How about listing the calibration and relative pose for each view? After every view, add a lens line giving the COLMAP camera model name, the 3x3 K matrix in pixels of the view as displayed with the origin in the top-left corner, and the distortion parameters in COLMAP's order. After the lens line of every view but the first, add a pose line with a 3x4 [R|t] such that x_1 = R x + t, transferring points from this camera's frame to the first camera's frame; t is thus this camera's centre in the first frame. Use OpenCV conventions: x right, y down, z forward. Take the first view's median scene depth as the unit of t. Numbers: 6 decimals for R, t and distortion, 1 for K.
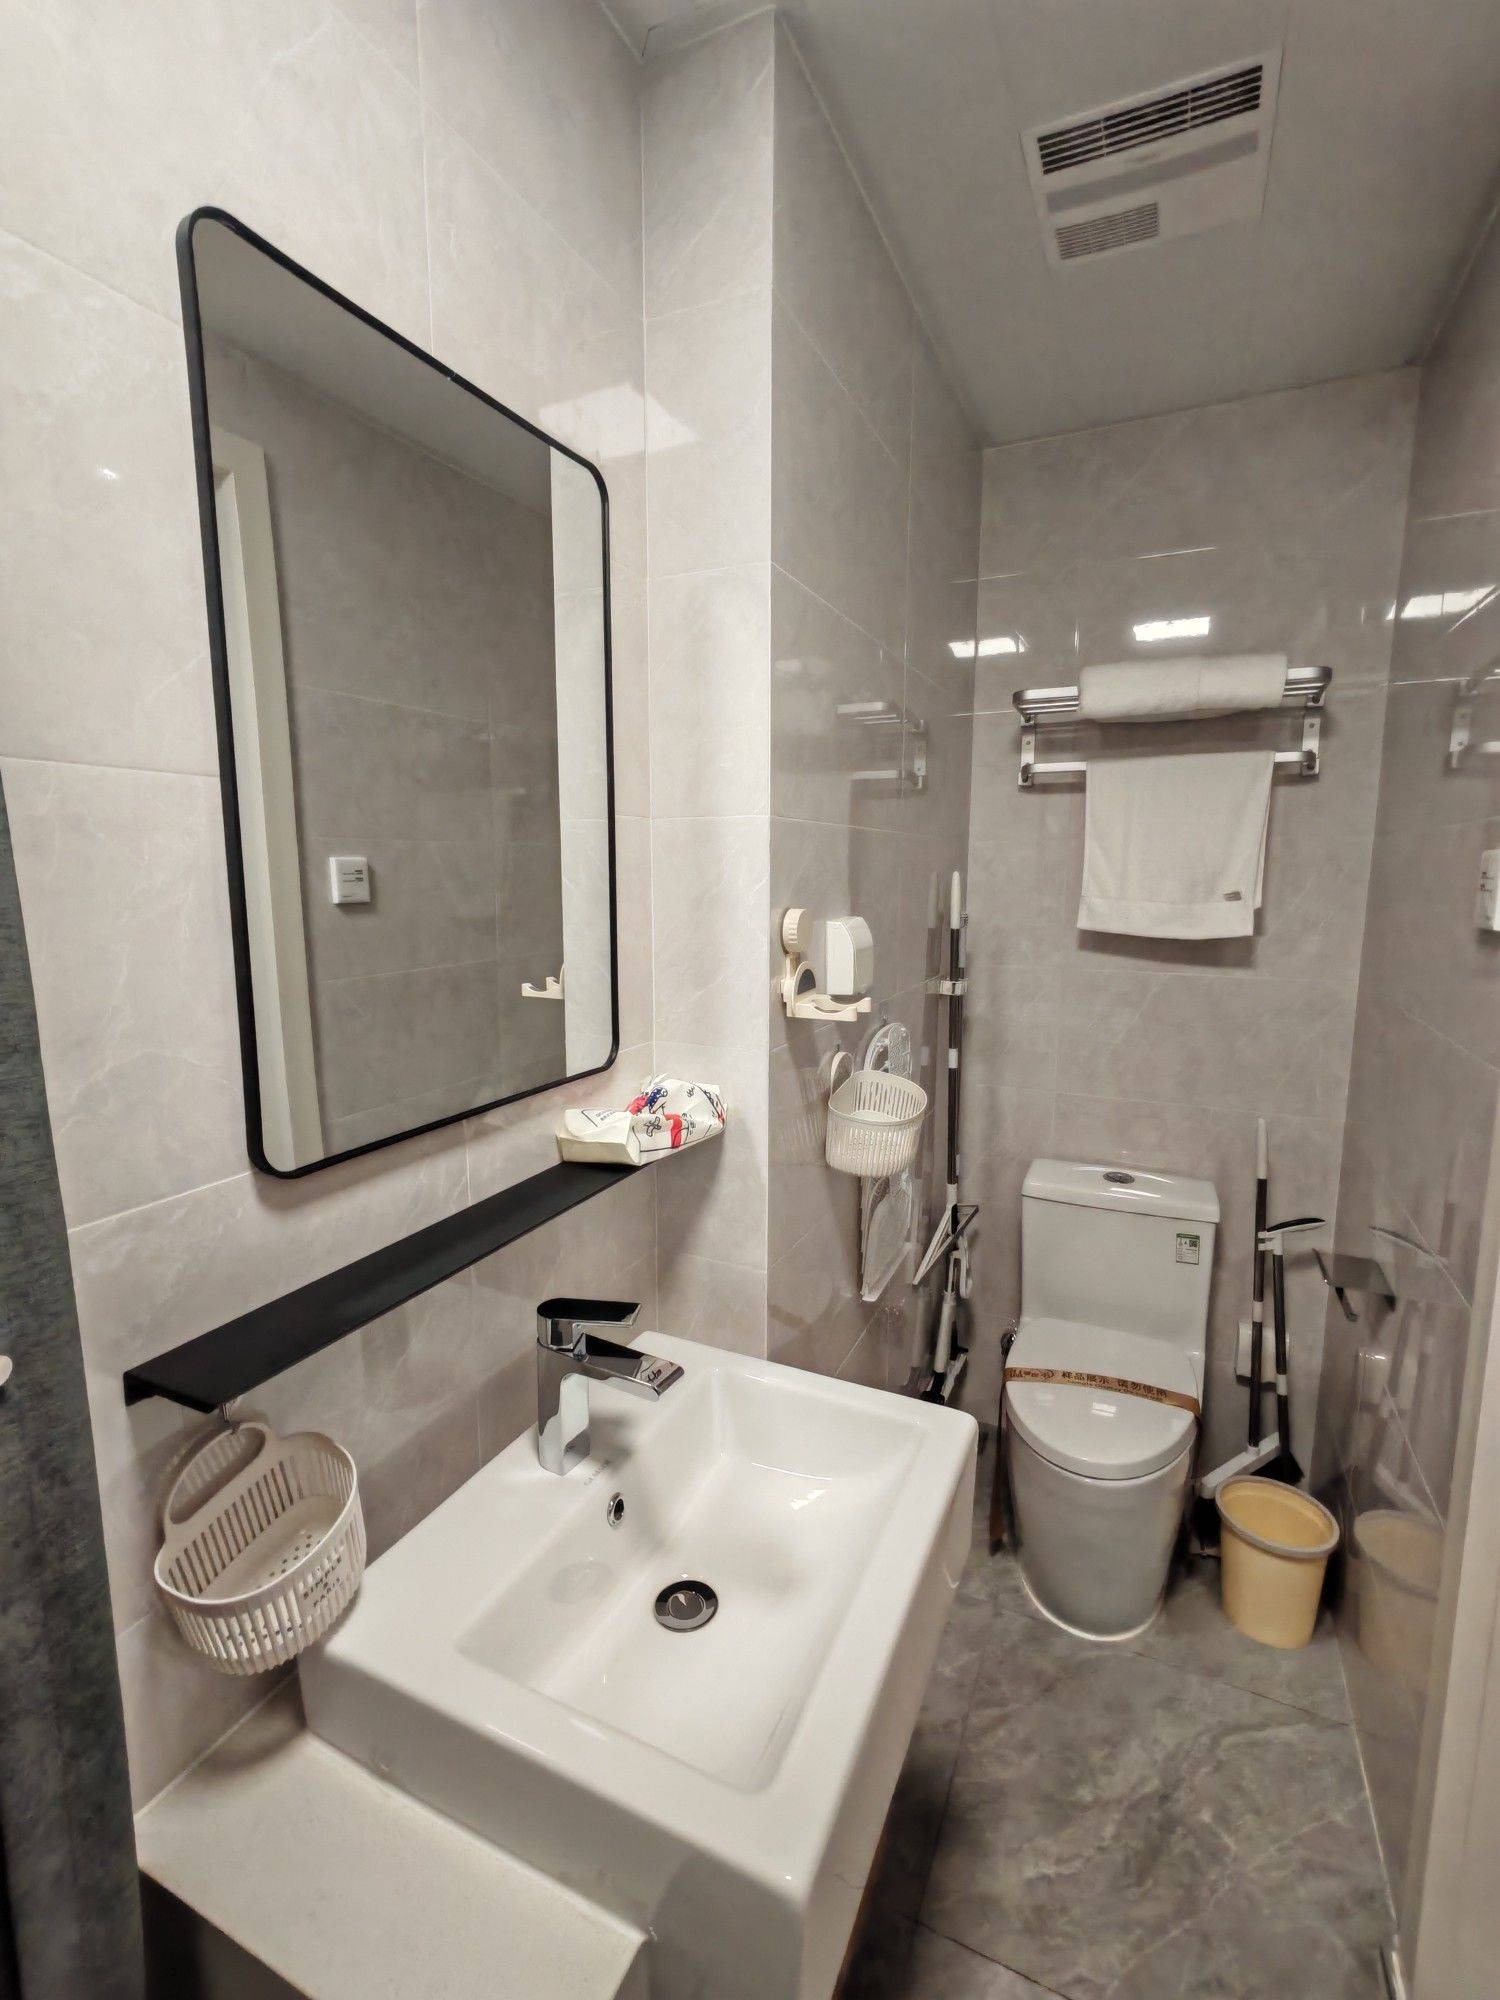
lens RADIAL K [[904.8, 0, 749.7], [0, 904.8, 999.7], [0, 0, 1]] dist [0.012923, 0.000510]
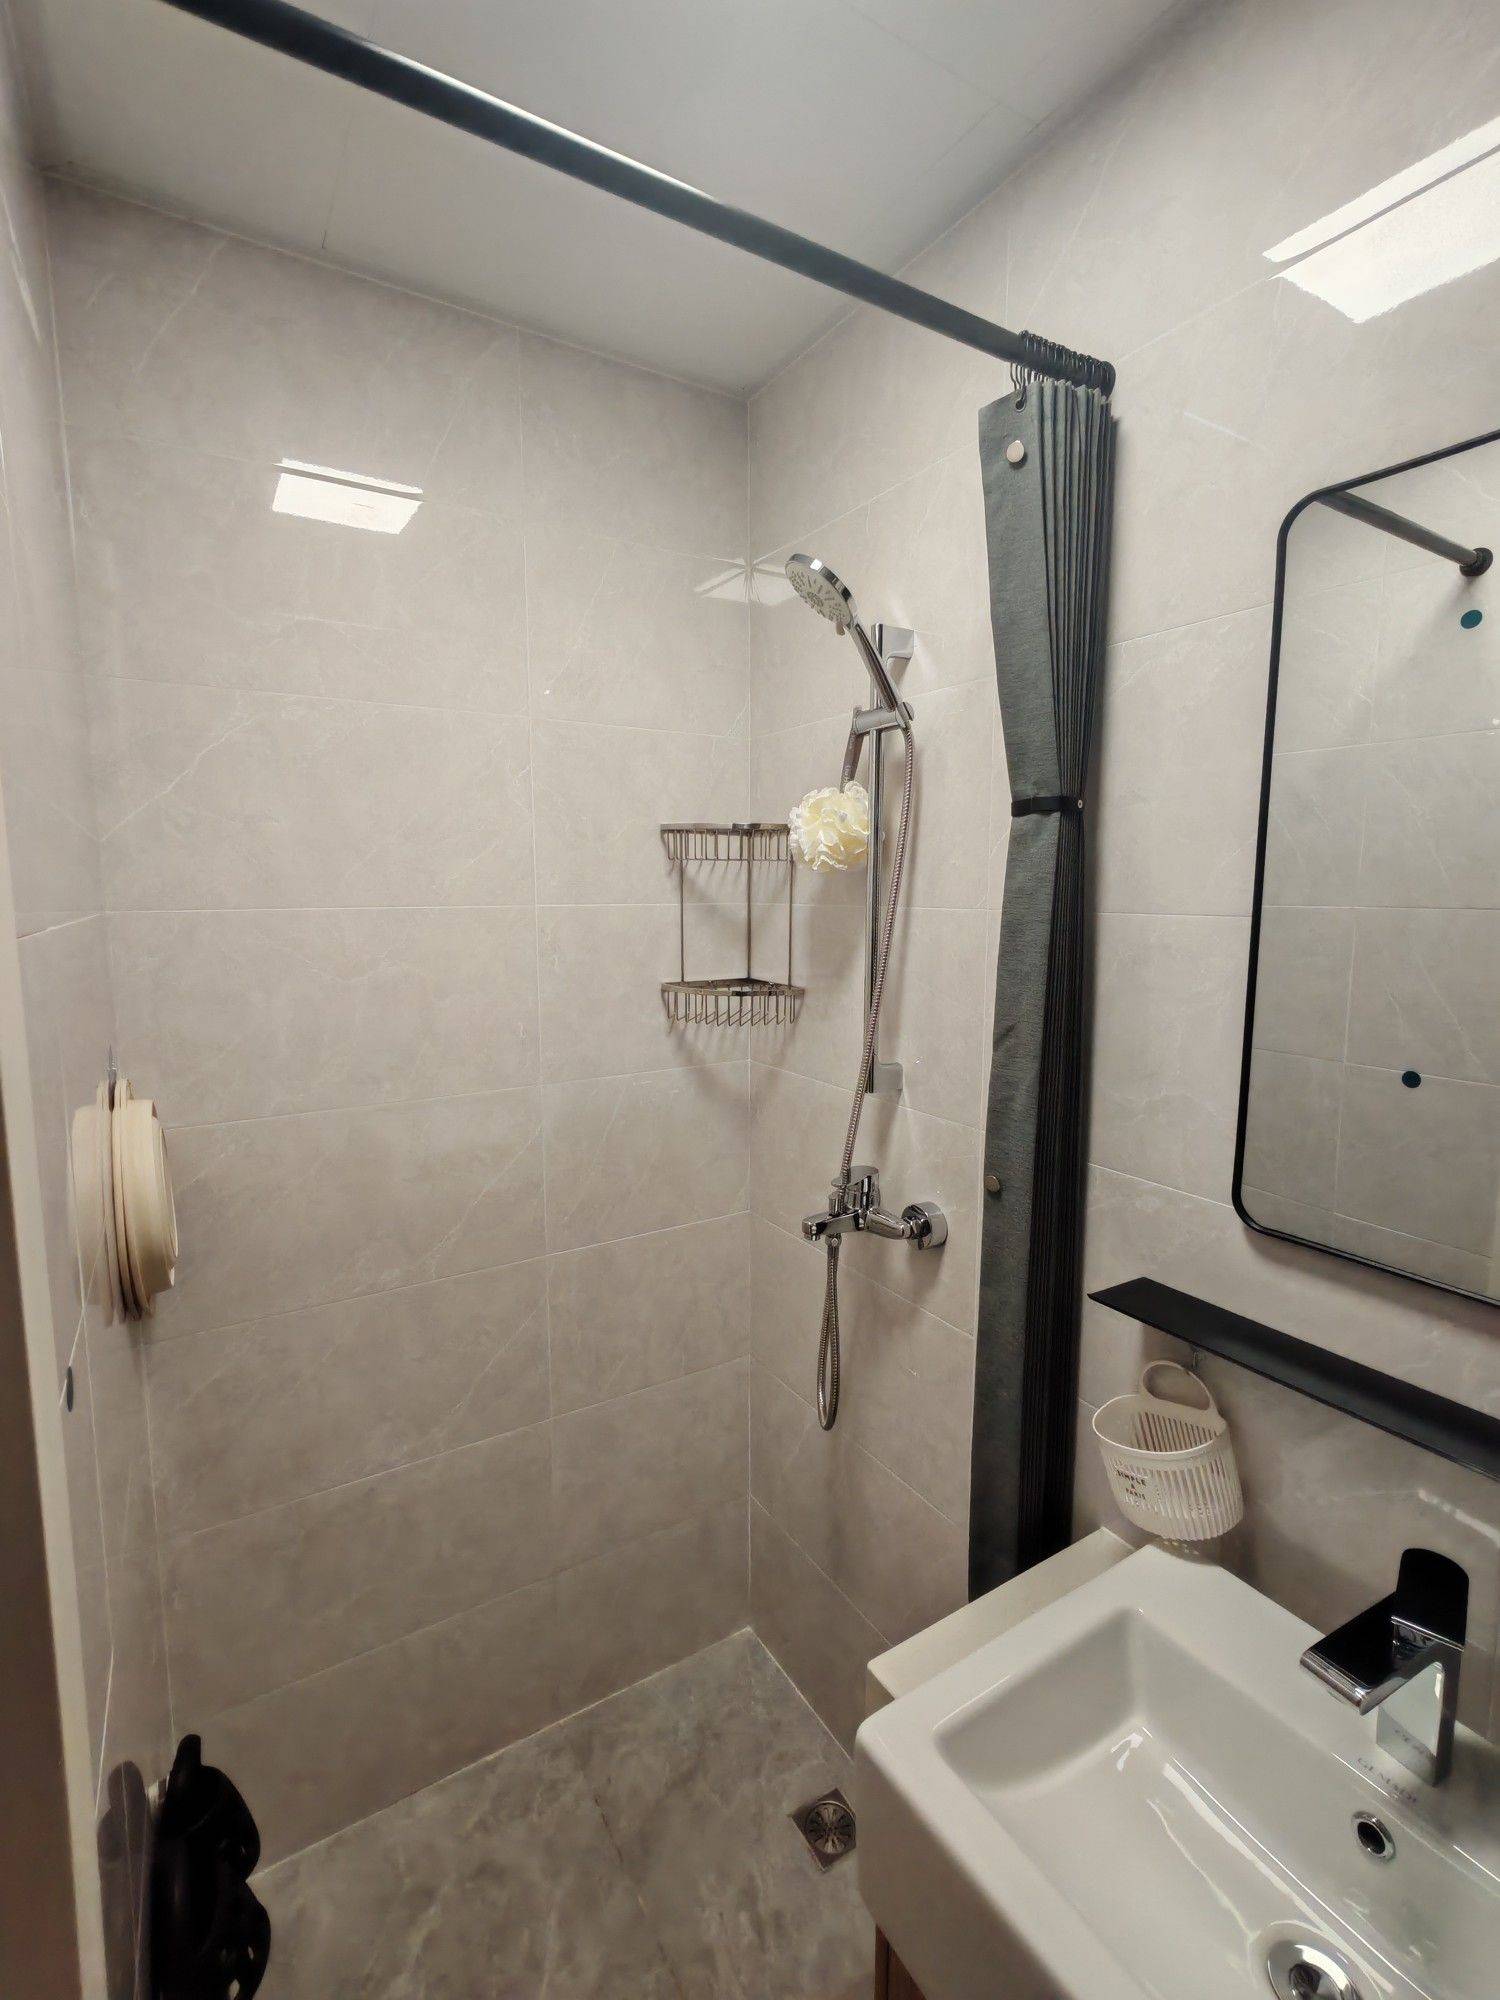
lens RADIAL K [[904.8, 0, 750.6], [0, 904.8, 998.0], [0, 0, 1]] dist [0.012923, 0.000510]
pose [[-0.546506, 0.097455, -0.831765, 0.998786], [-0.119435, 0.973983, 0.192593, -0.307841], [0.828895, 0.204595, -0.520648, 1.150806]]
